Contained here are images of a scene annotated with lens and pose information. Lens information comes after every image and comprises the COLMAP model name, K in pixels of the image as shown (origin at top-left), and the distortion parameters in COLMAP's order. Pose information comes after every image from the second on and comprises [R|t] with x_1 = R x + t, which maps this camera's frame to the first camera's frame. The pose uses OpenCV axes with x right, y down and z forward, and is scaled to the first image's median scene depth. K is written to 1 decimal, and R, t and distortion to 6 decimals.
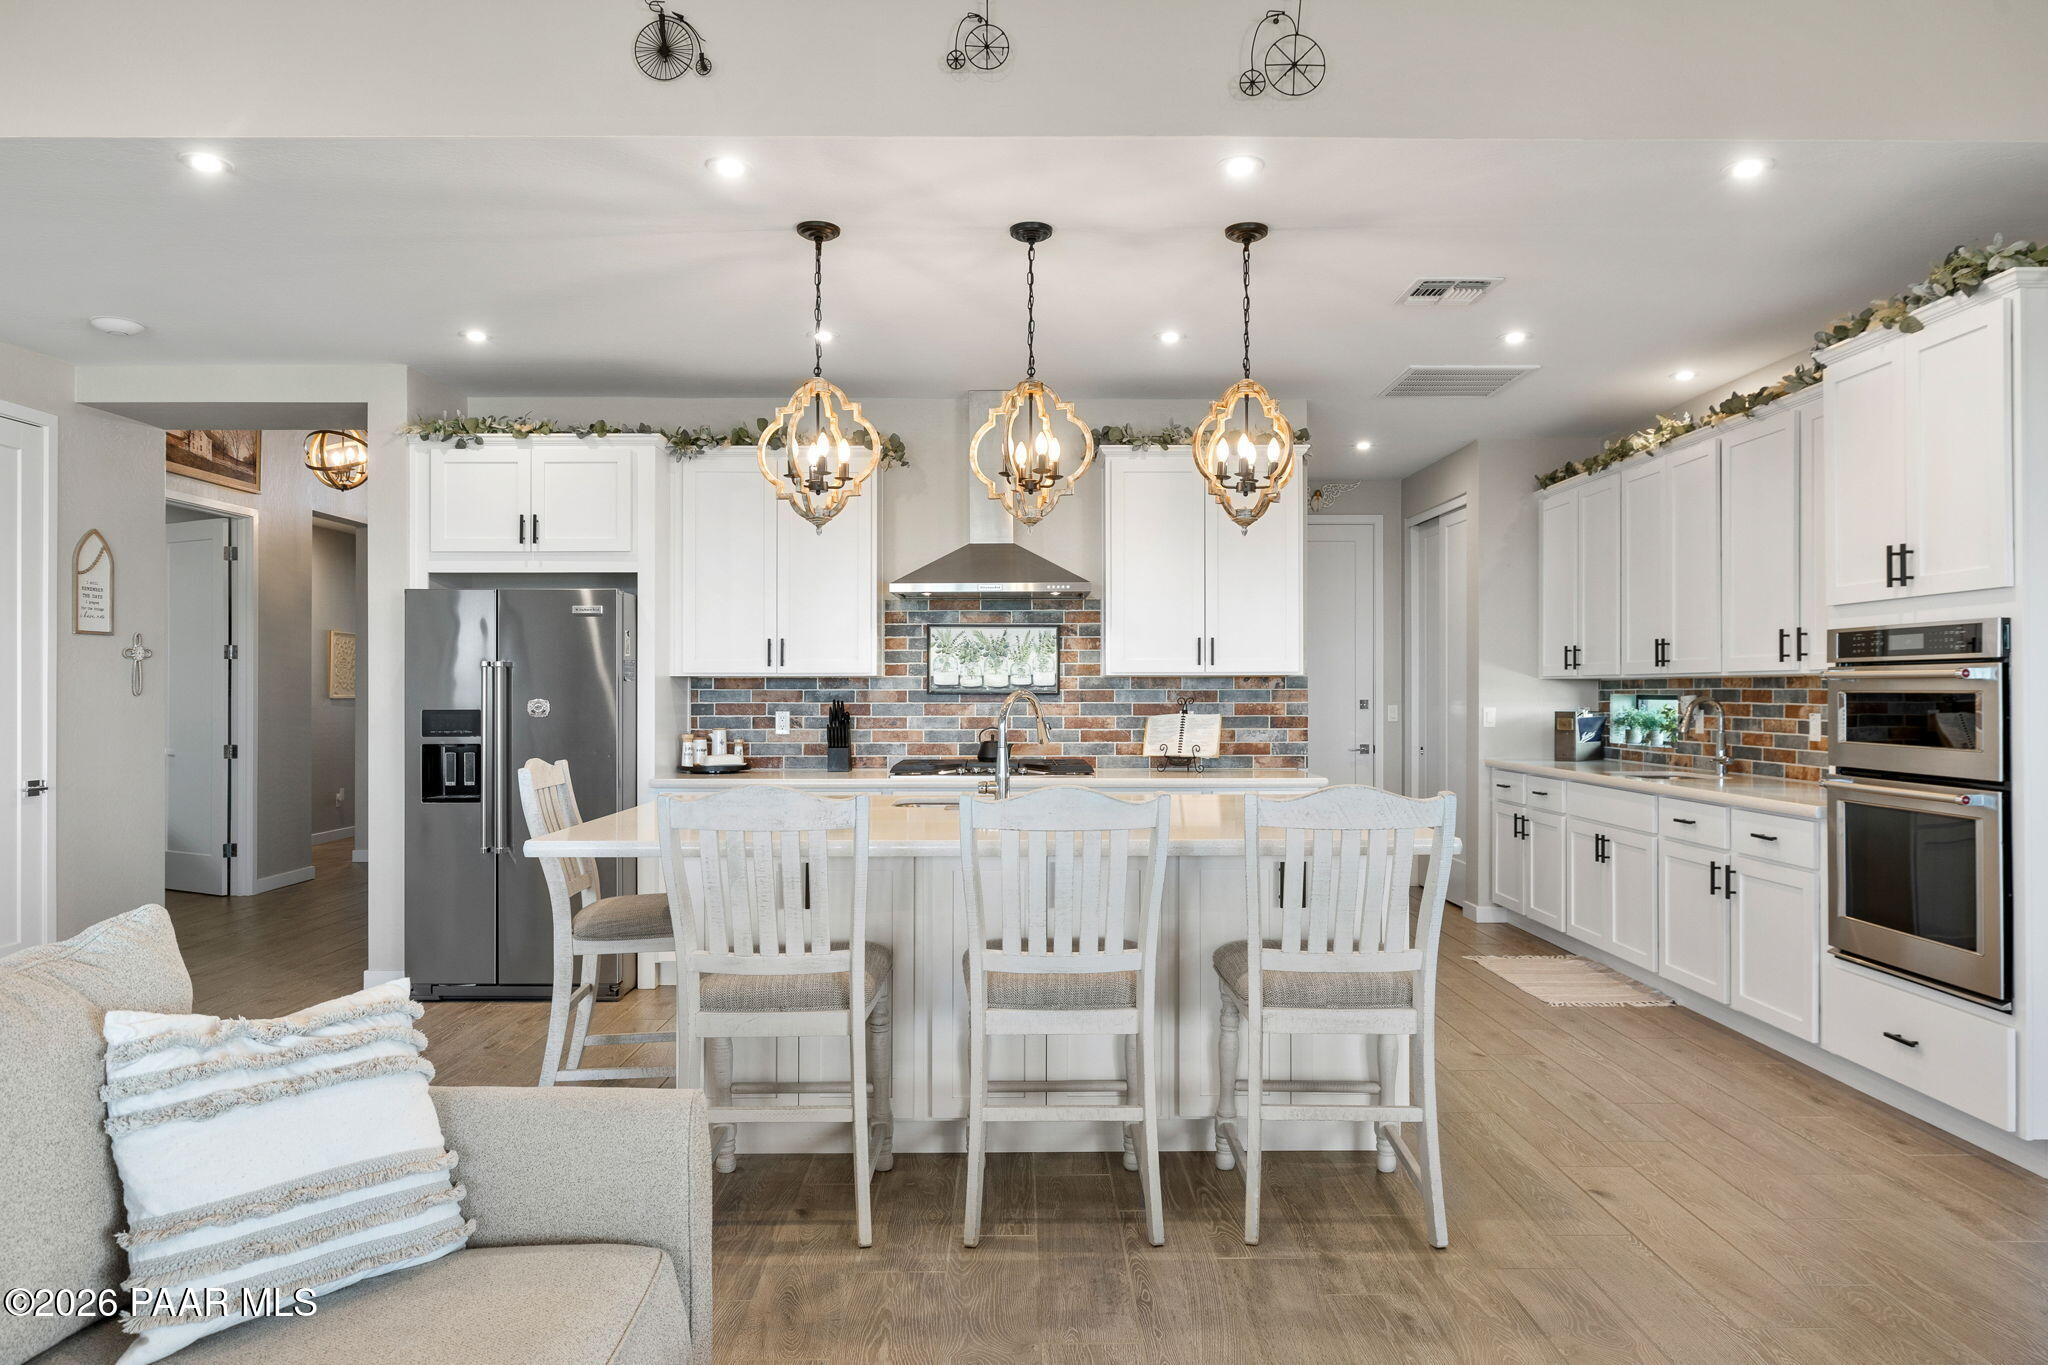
lens RADIAL K [[1307.8, 0, 1024.0], [0, 1307.8, 682.5], [0, 0, 1]] dist [0.004658, 0.001712]
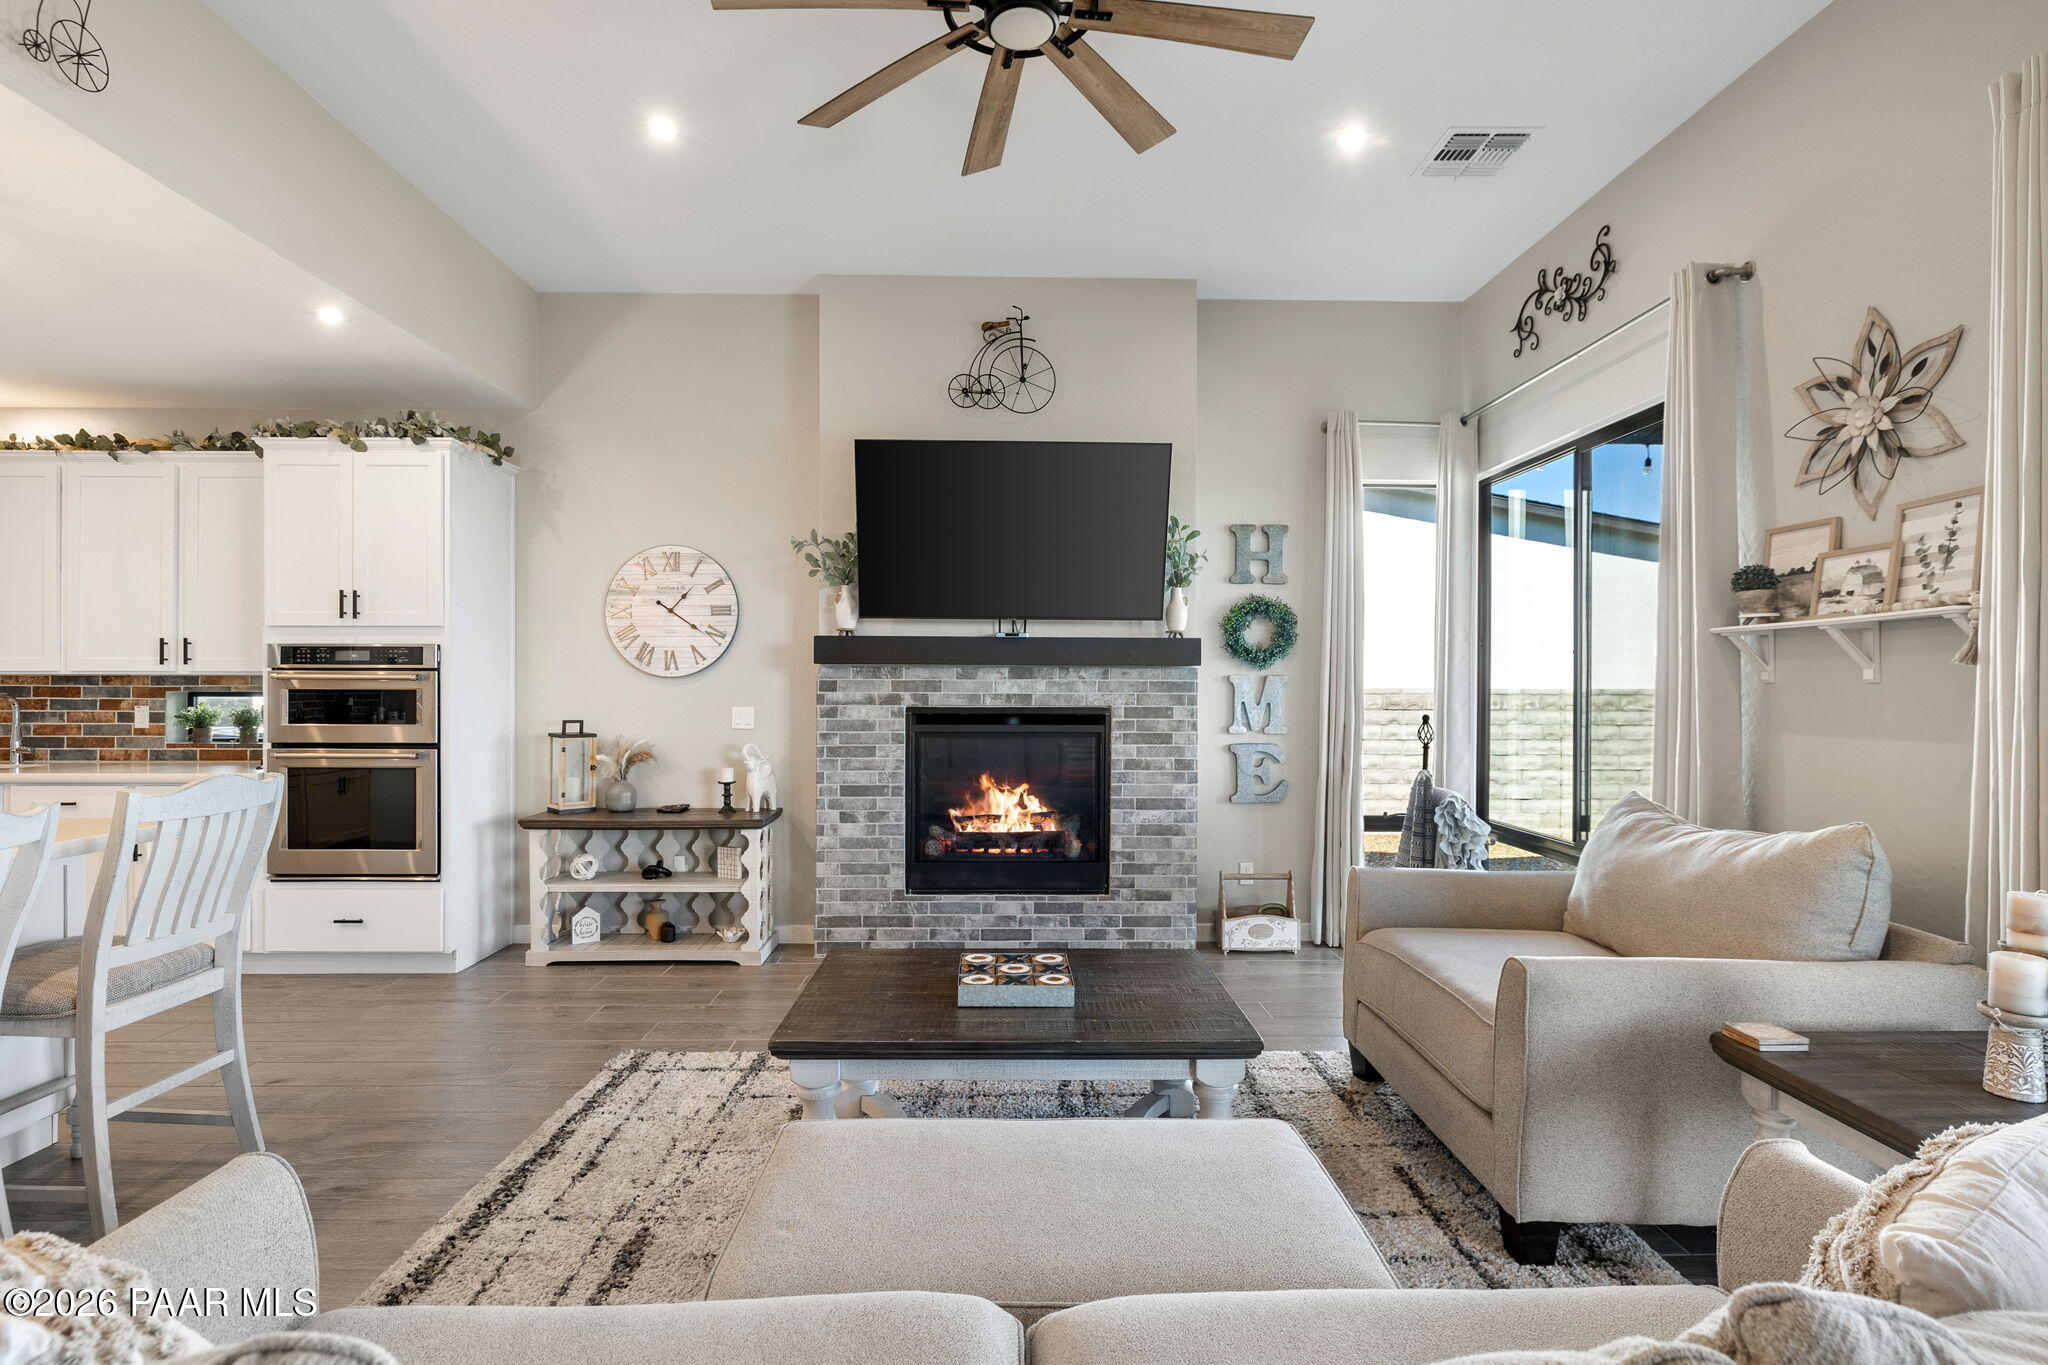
lens RADIAL K [[975.3, 0, 1024.0], [0, 975.3, 682.5], [0, 0, 1]] dist [-0.002184, -0.000061]
pose [[-0.018010, 0.004726, 0.999827, -0.300594], [-0.008284, 0.999954, -0.004876, -0.000699], [-0.999803, -0.008371, -0.017970, 0.166375]]
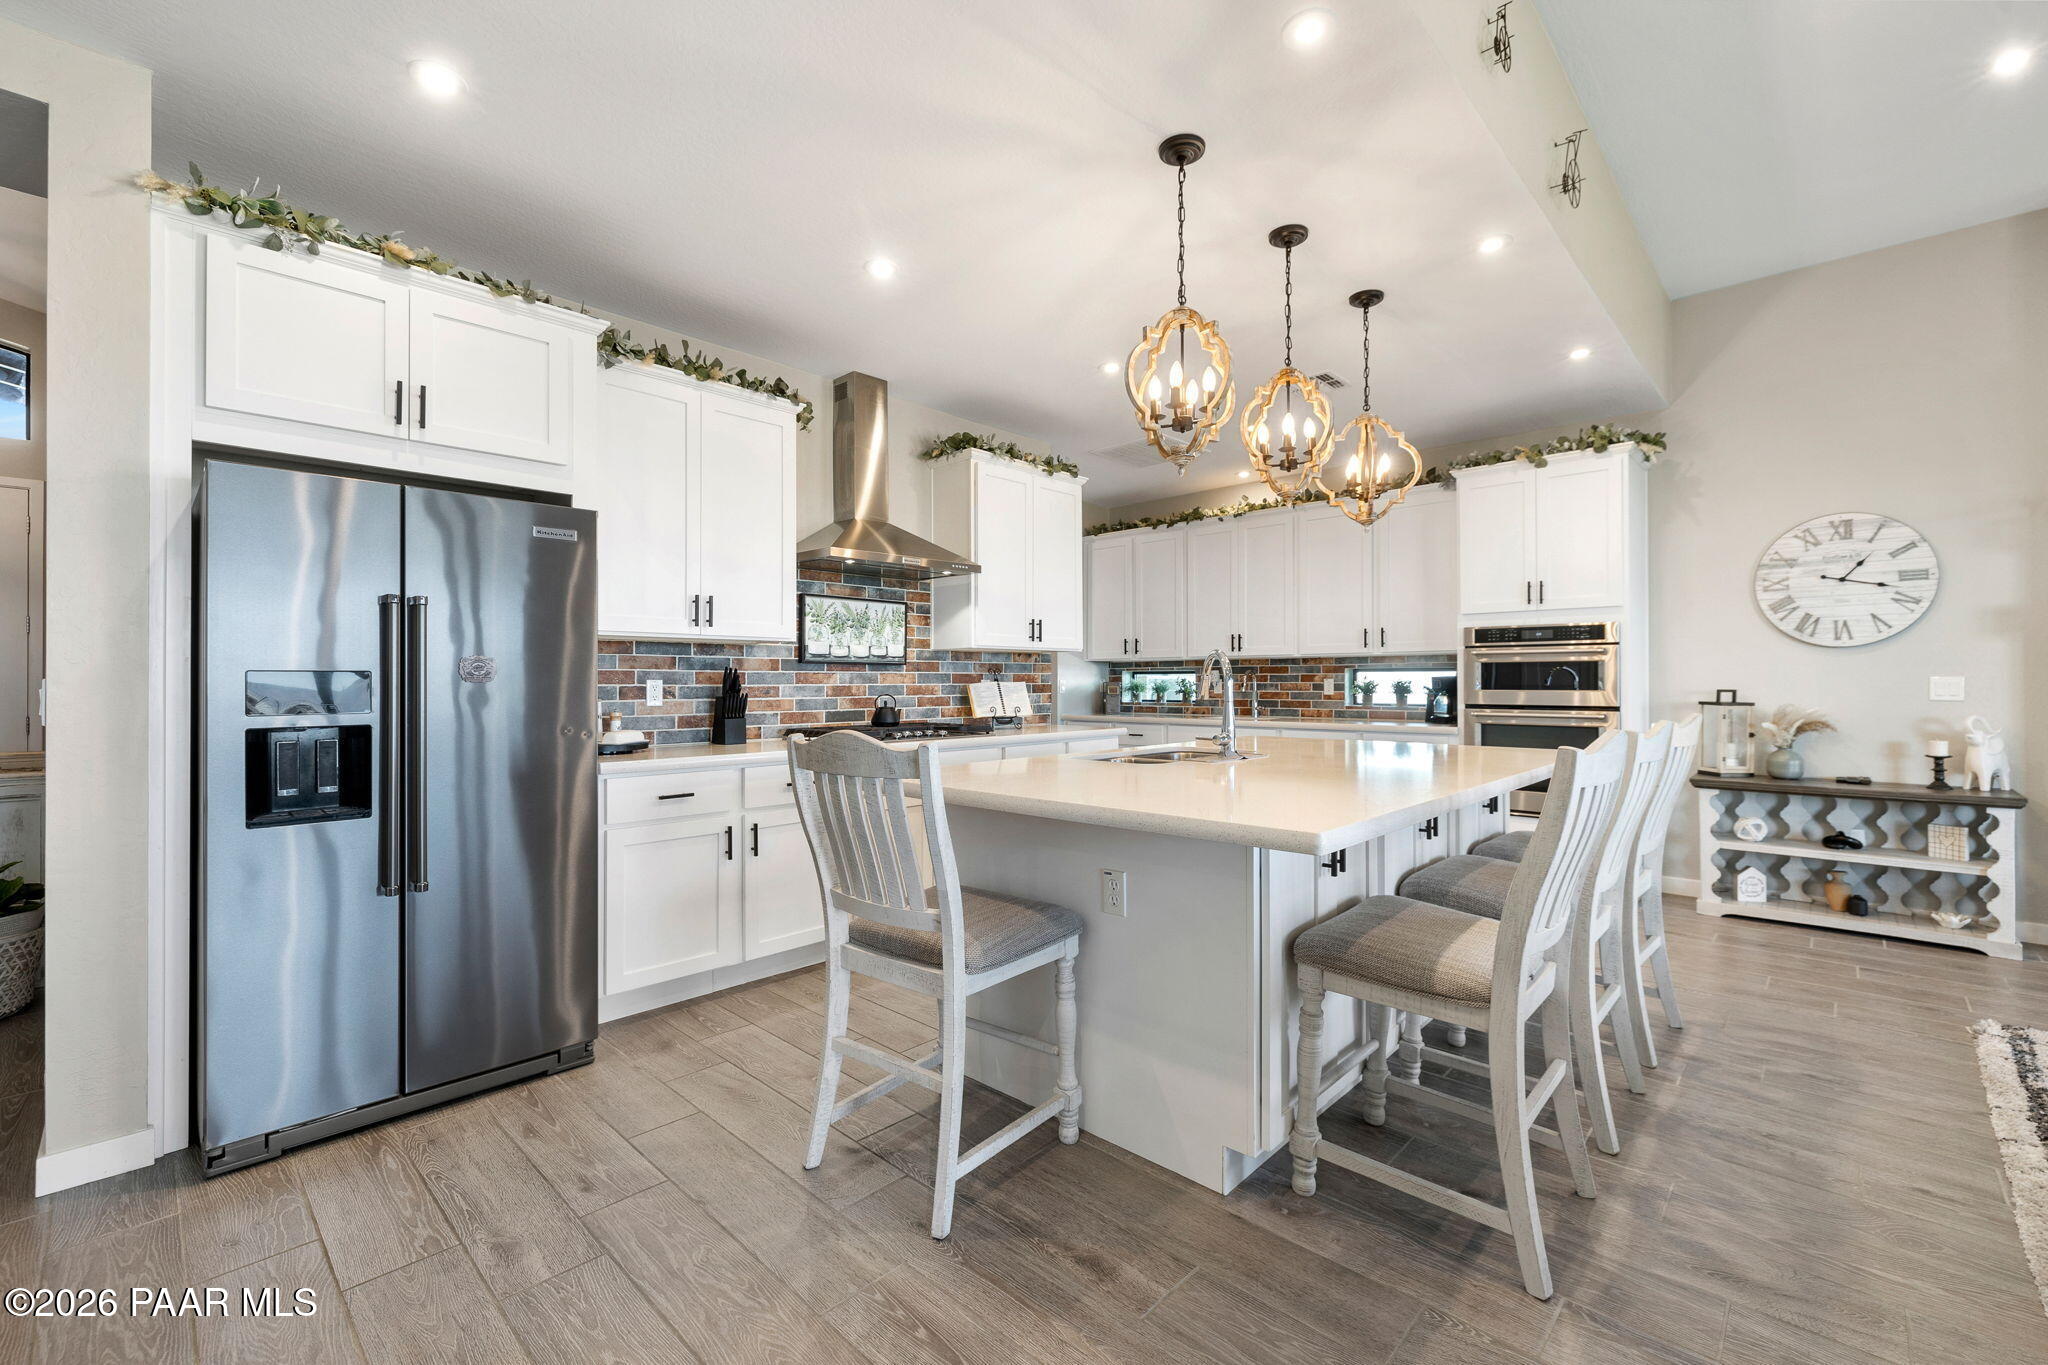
lens RADIAL K [[859.1, 0, 1024.0], [0, 859.1, 682.5], [0, 0, 1]] dist [-0.001872, 0.000084]
pose [[0.694063, -0.001611, 0.719912, -0.461222], [-0.003071, 0.999982, 0.005198, 0.021552], [-0.719908, -0.005819, 0.694046, 0.449177]]
